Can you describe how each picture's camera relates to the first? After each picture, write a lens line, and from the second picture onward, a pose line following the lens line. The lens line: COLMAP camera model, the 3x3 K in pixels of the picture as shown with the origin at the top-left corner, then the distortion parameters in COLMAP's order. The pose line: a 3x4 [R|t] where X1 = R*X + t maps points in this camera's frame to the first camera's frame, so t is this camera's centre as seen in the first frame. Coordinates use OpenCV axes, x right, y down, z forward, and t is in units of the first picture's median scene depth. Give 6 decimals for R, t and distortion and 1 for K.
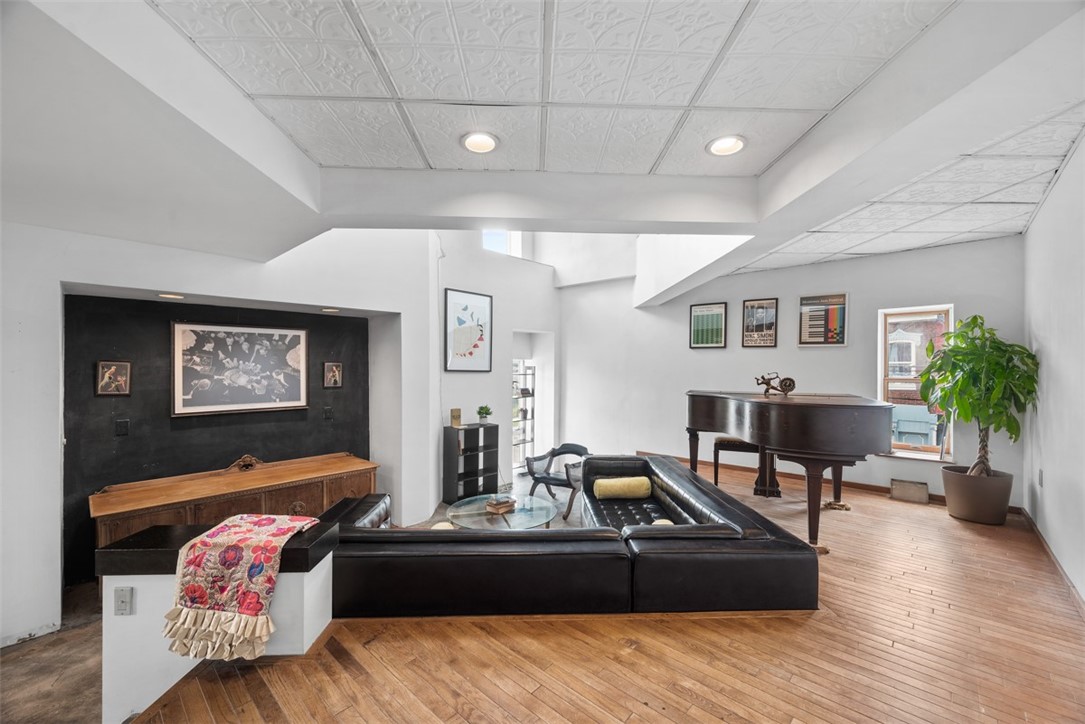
lens RADIAL K [[430.4, 0, 543.0], [0, 430.4, 368.4], [0, 0, 1]] dist [-0.000425, -0.000075]
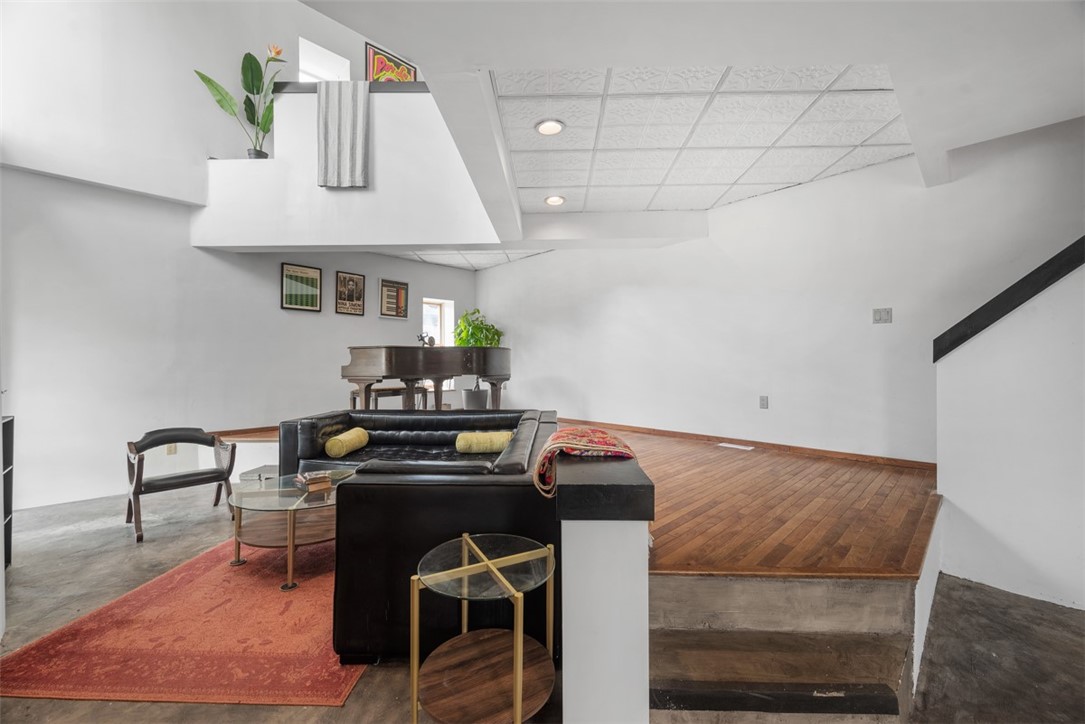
lens RADIAL K [[431.3, 0, 544.5], [0, 431.3, 363.5], [0, 0, 1]] dist [-0.000312, -0.000182]
pose [[0.051750, -0.003907, 0.998652, -0.753933], [0.004551, 0.999983, 0.003677, 0.096772], [-0.998650, 0.004355, 0.051767, 0.492320]]
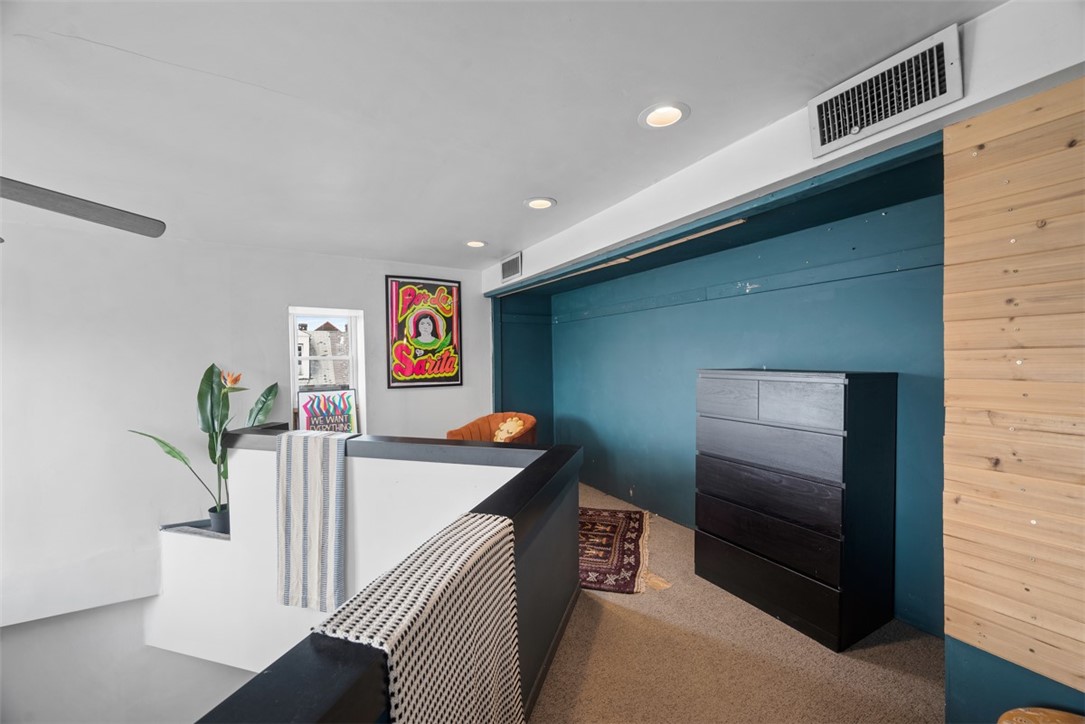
lens RADIAL K [[430.4, 0, 543.0], [0, 430.4, 368.4], [0, 0, 1]] dist [-0.000425, -0.000075]
pose [[0.308544, -0.017274, 0.951053, -0.224599], [0.010238, 0.999837, 0.014839, -0.728975], [-0.951155, 0.005158, 0.308671, 0.490485]]
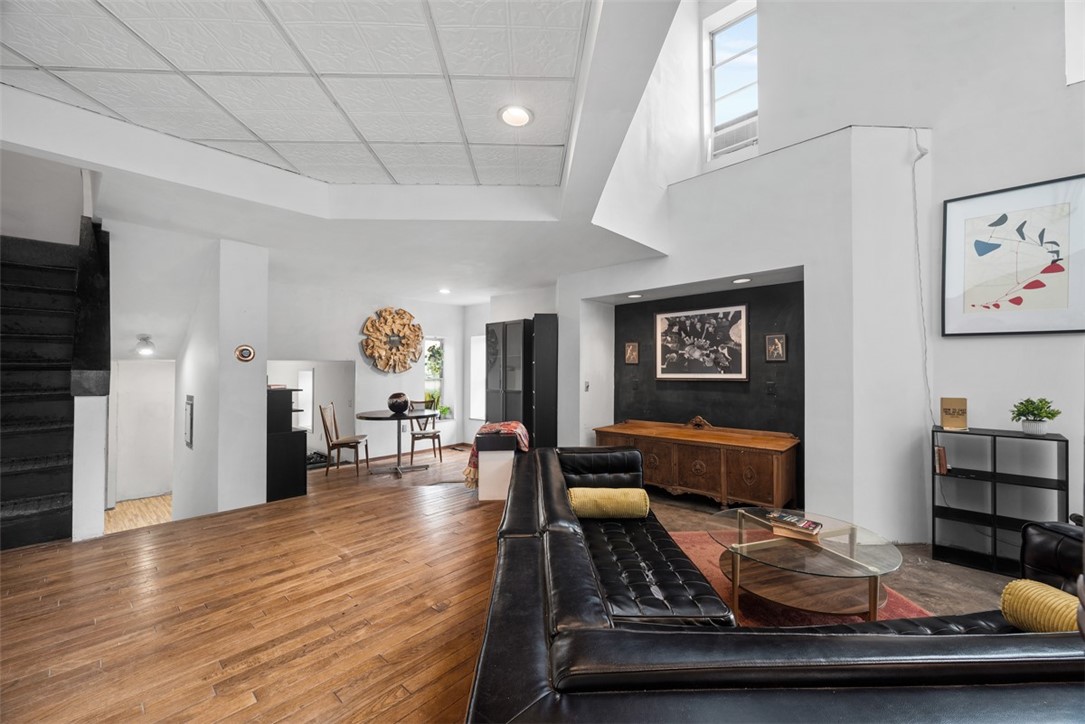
lens RADIAL K [[430.4, 0, 543.0], [0, 430.4, 368.4], [0, 0, 1]] dist [-0.000425, -0.000075]
pose [[0.004001, -0.001770, -0.999990, 0.500171], [0.002803, 0.999995, -0.001759, 0.067096], [0.999988, -0.002796, 0.004006, 0.550610]]
